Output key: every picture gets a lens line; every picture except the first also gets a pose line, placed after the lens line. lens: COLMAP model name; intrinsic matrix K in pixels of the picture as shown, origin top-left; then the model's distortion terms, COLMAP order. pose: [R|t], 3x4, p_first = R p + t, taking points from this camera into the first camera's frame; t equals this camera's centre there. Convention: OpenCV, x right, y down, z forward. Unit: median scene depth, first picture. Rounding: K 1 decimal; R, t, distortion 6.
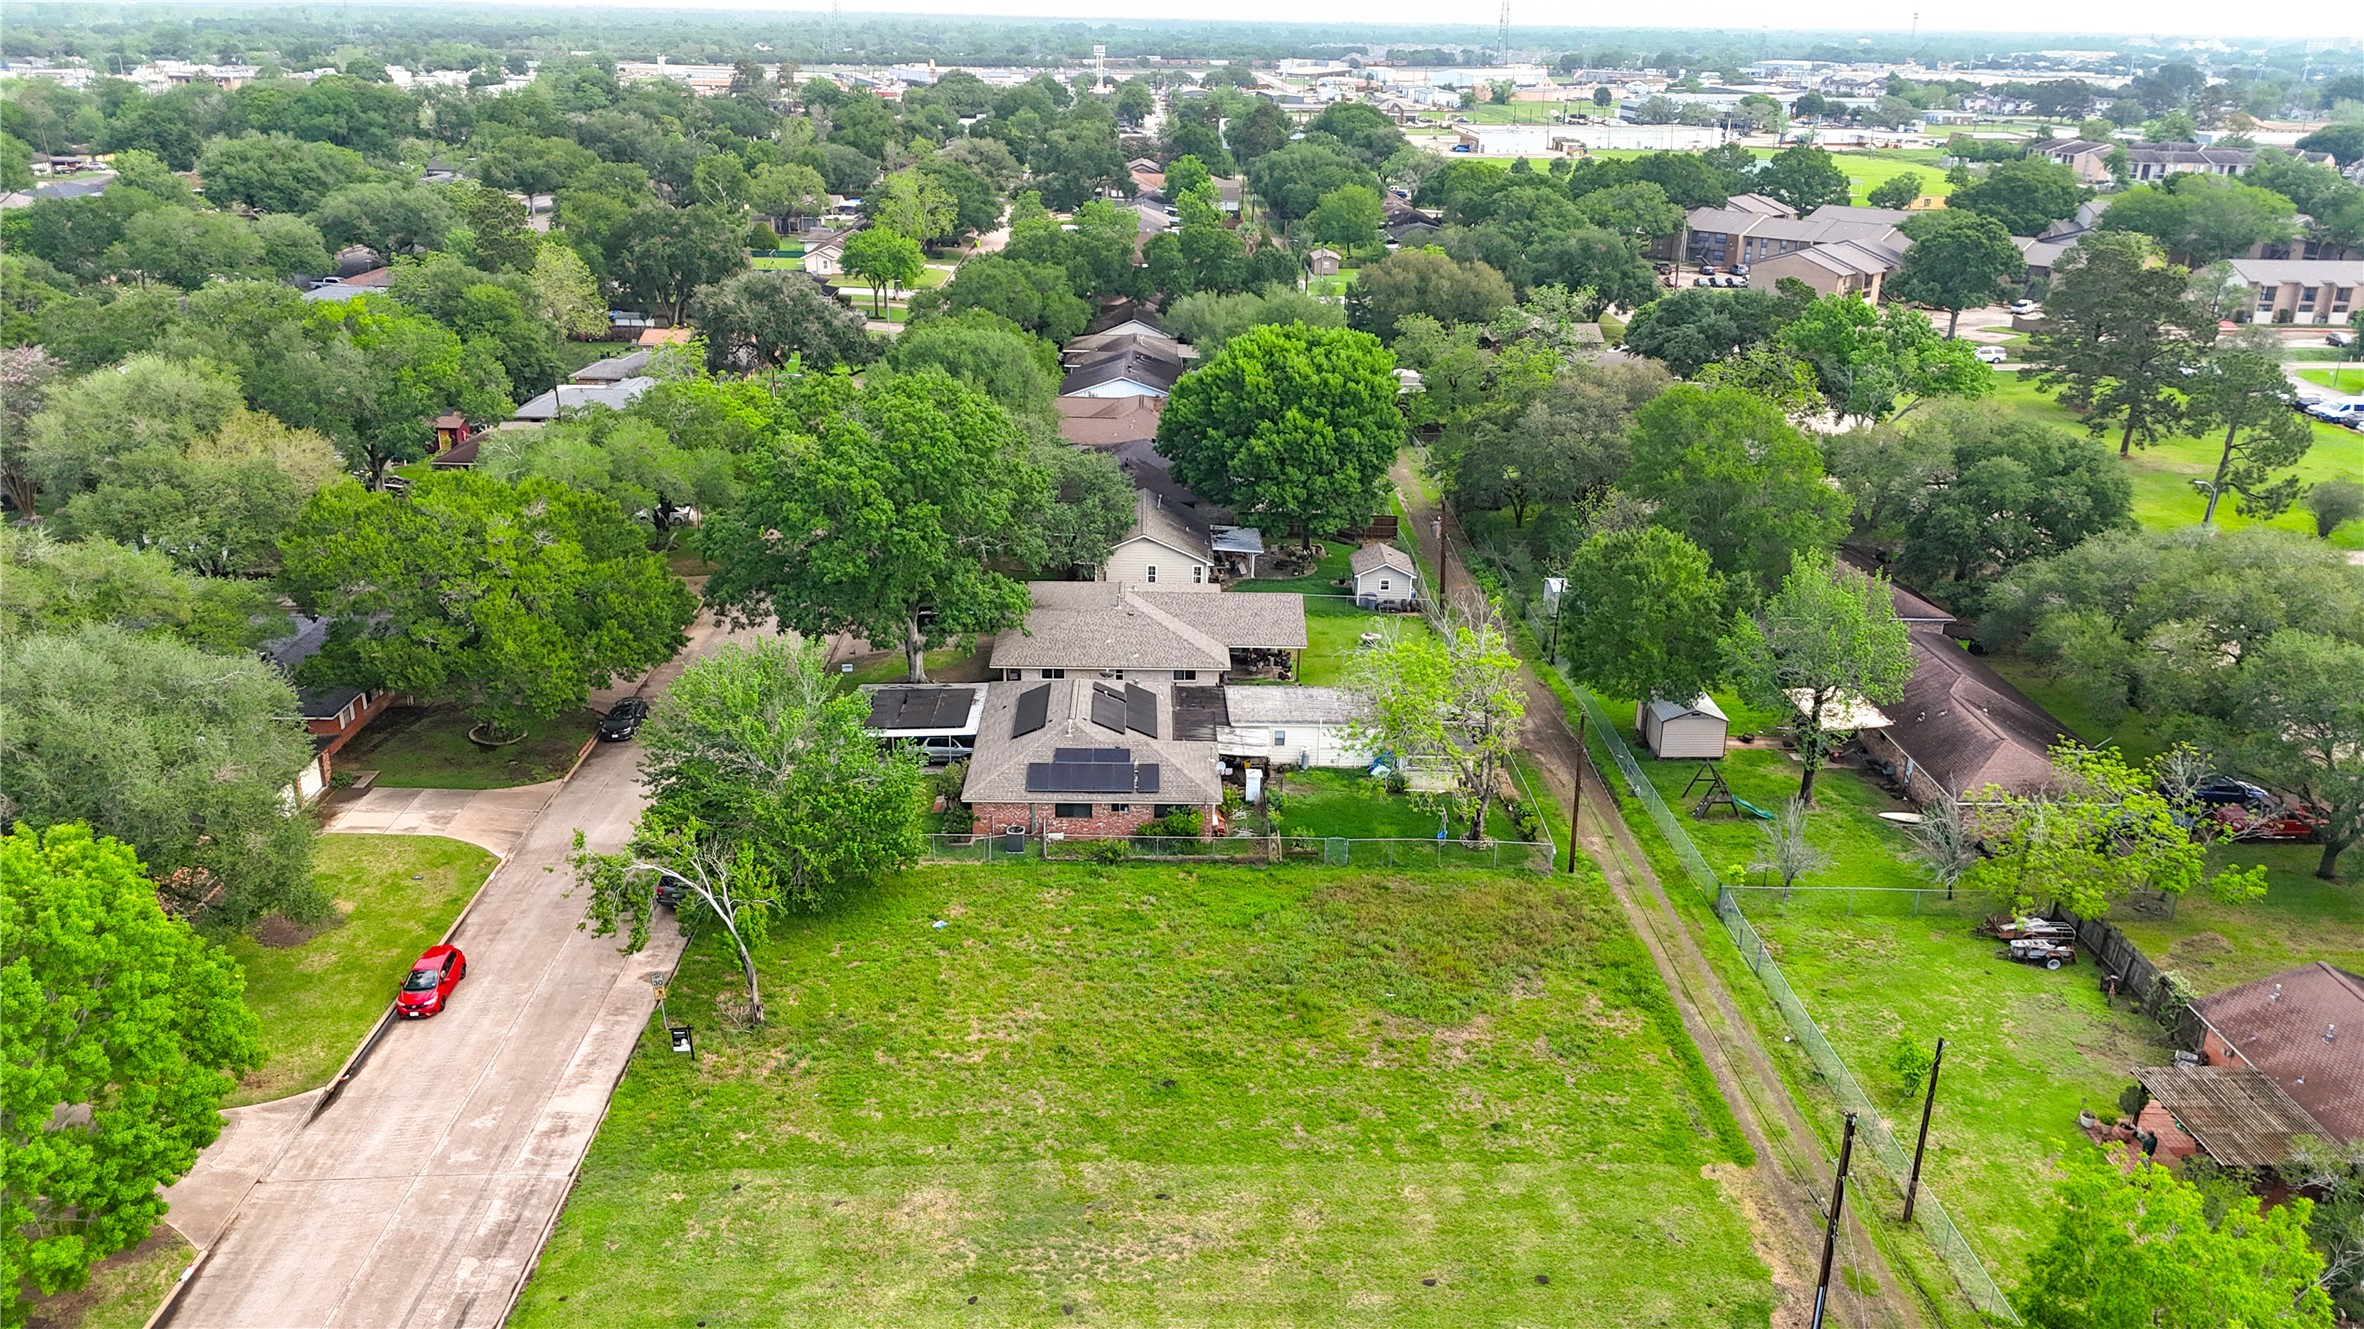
lens RADIAL K [[1726.8, 0, 1181.0], [0, 1726.8, 667.8], [0, 0, 1]] dist [0.078849, -0.076670]
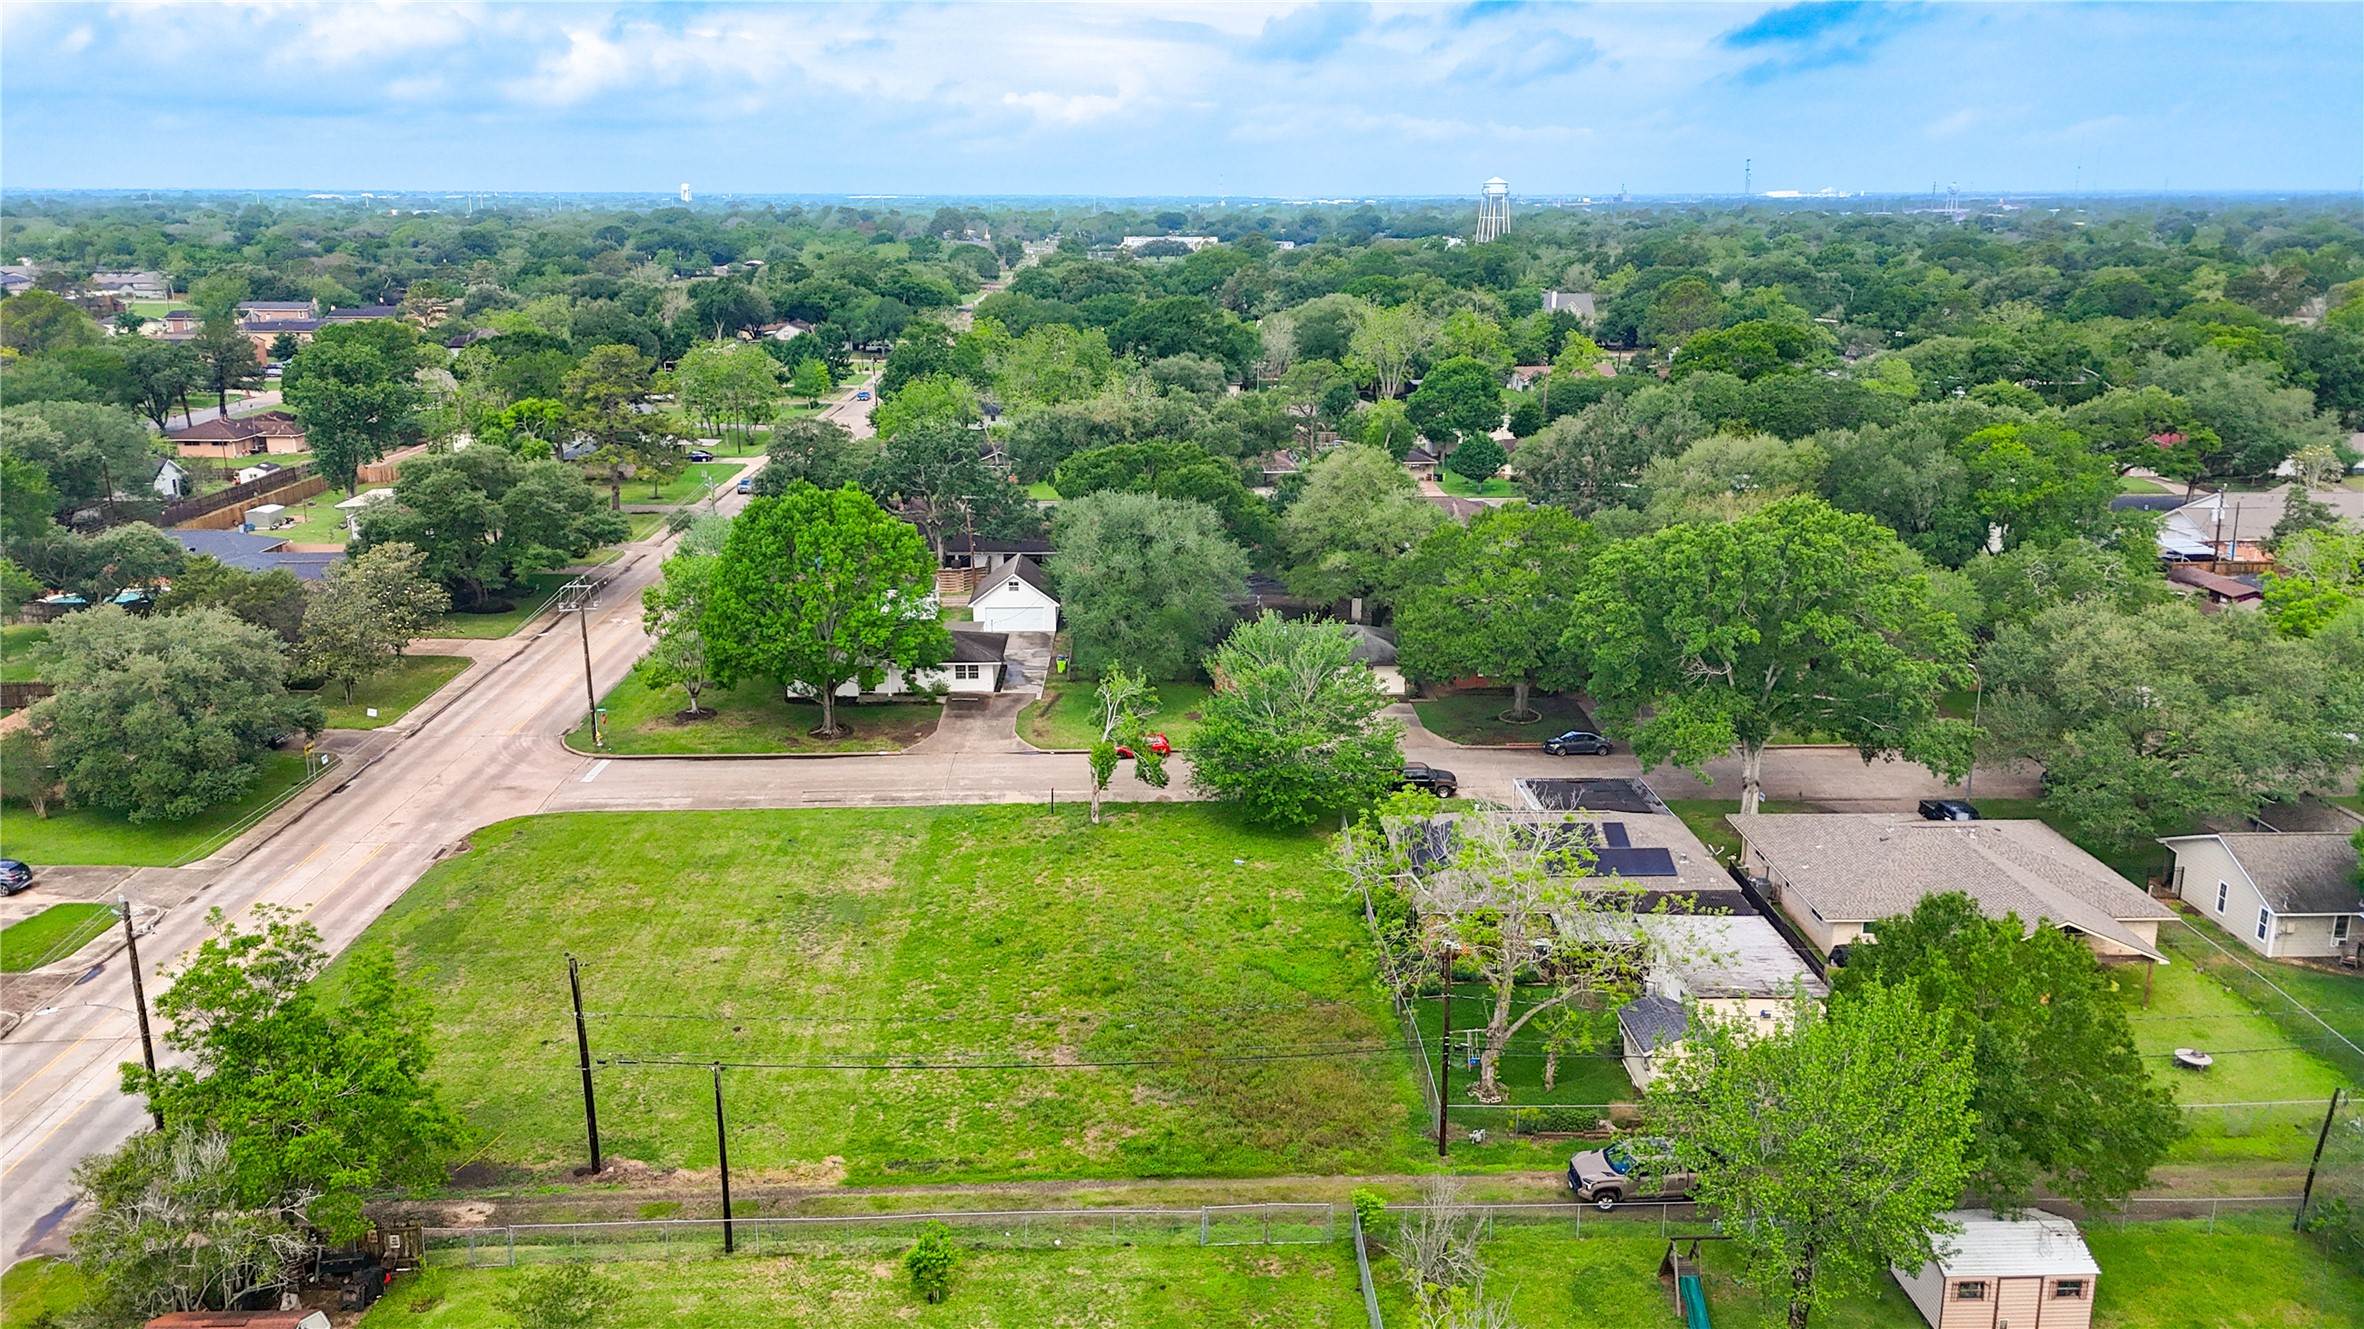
lens RADIAL K [[1726.8, 0, 1191.2], [0, 1726.8, 725.0], [0, 0, 1]] dist [0.078849, -0.076670]
pose [[0.016846, 0.274297, -0.961497, 1.084722], [-0.351768, 0.901781, 0.251098, -0.251854], [0.935936, 0.333994, 0.111680, 0.867126]]
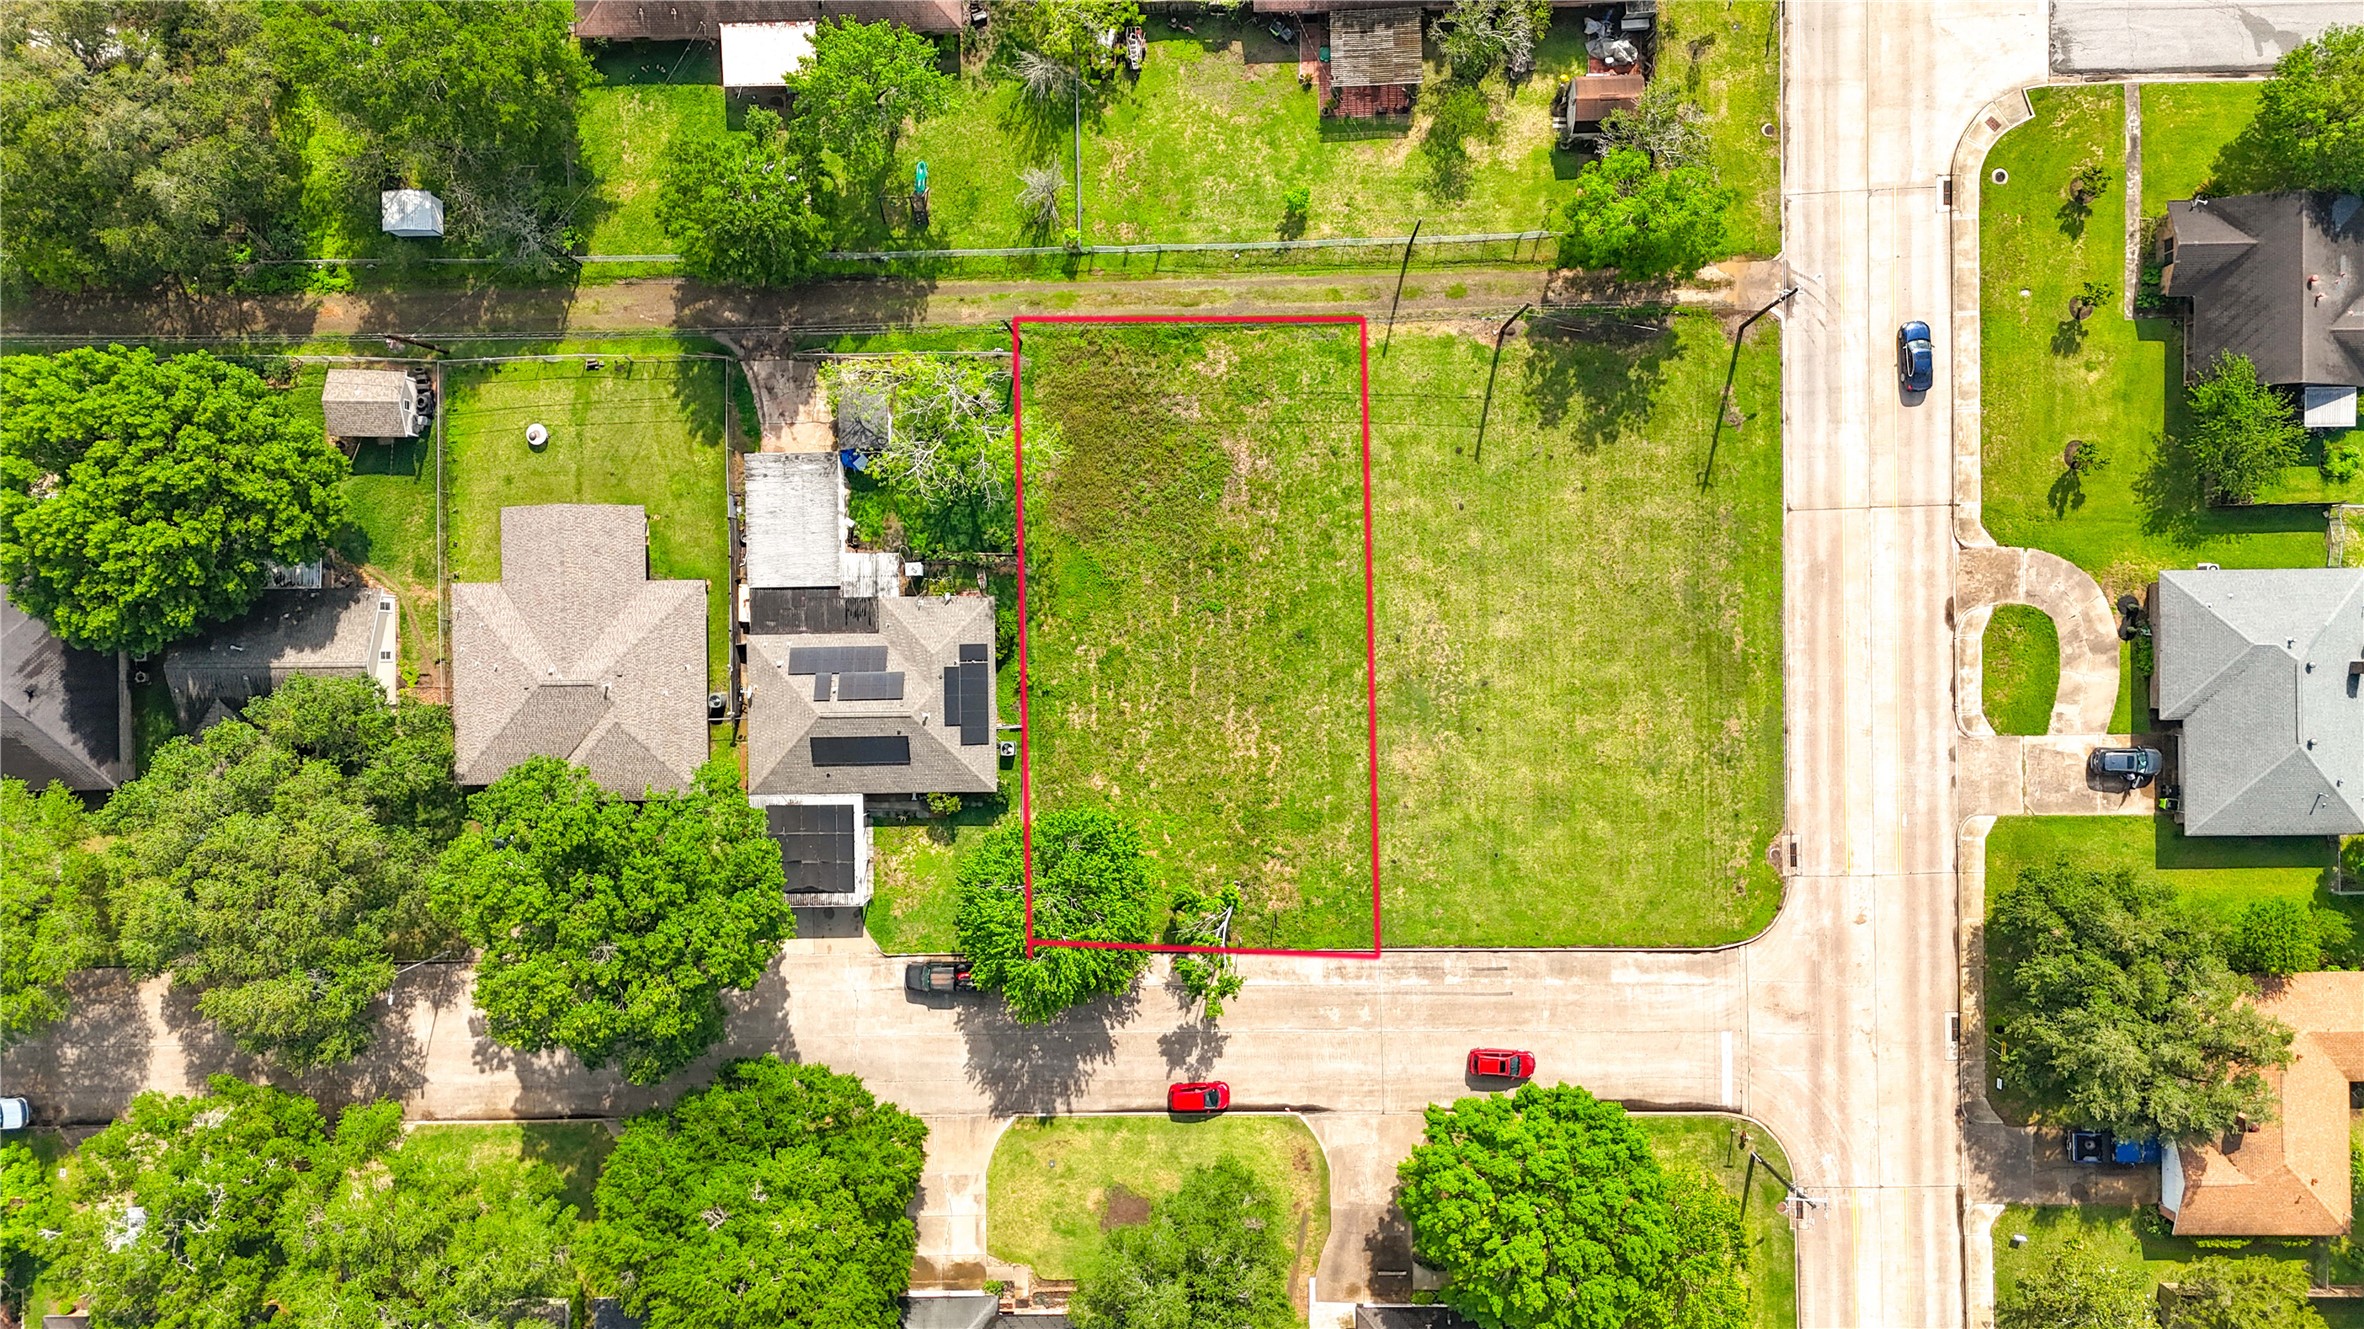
lens RADIAL K [[1726.8, 0, 1157.5], [0, 1726.8, 672.6], [0, 0, 1]] dist [0.078849, -0.076670]
pose [[0.004496, -0.999693, -0.024354, -0.002244], [0.379496, -0.020827, 0.924959, -1.301901], [-0.925183, -0.013401, 0.379286, 0.441870]]
